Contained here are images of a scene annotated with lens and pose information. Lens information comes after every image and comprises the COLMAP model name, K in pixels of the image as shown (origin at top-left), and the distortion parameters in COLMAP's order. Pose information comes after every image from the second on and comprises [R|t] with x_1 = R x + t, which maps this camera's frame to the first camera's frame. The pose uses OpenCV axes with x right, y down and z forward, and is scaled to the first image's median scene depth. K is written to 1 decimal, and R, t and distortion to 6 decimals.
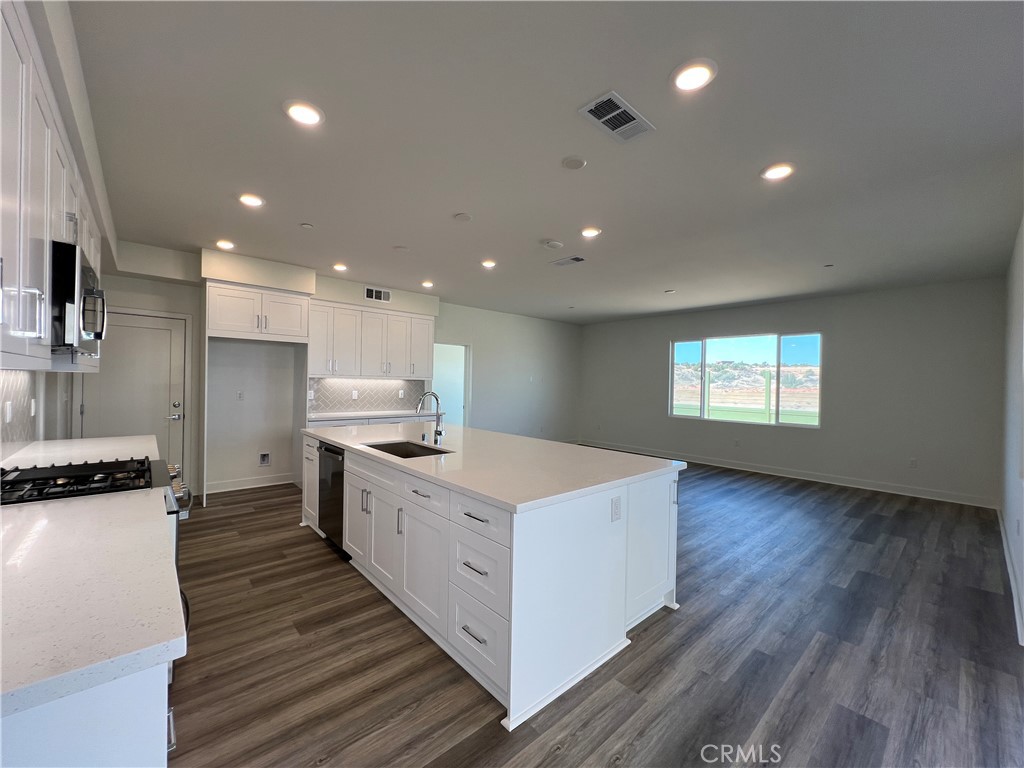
lens RADIAL K [[410.5, 0, 506.0], [0, 410.5, 389.3], [0, 0, 1]] dist [0.002688, 0.000108]
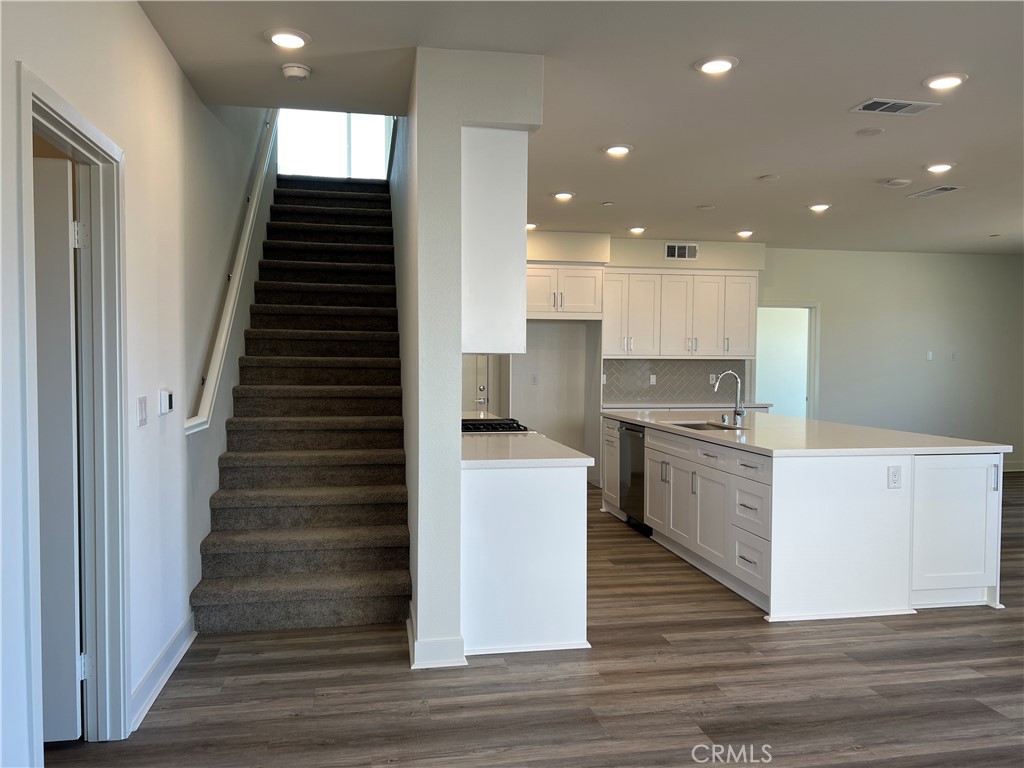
lens RADIAL K [[772.3, 0, 509.4], [0, 772.3, 387.7], [0, 0, 1]] dist [0.016991, -0.022828]
pose [[0.861237, 0.000848, -0.508202, 0.196955], [0.004458, 0.999948, 0.009224, 0.018313], [0.508183, -0.010209, 0.861188, -0.554878]]
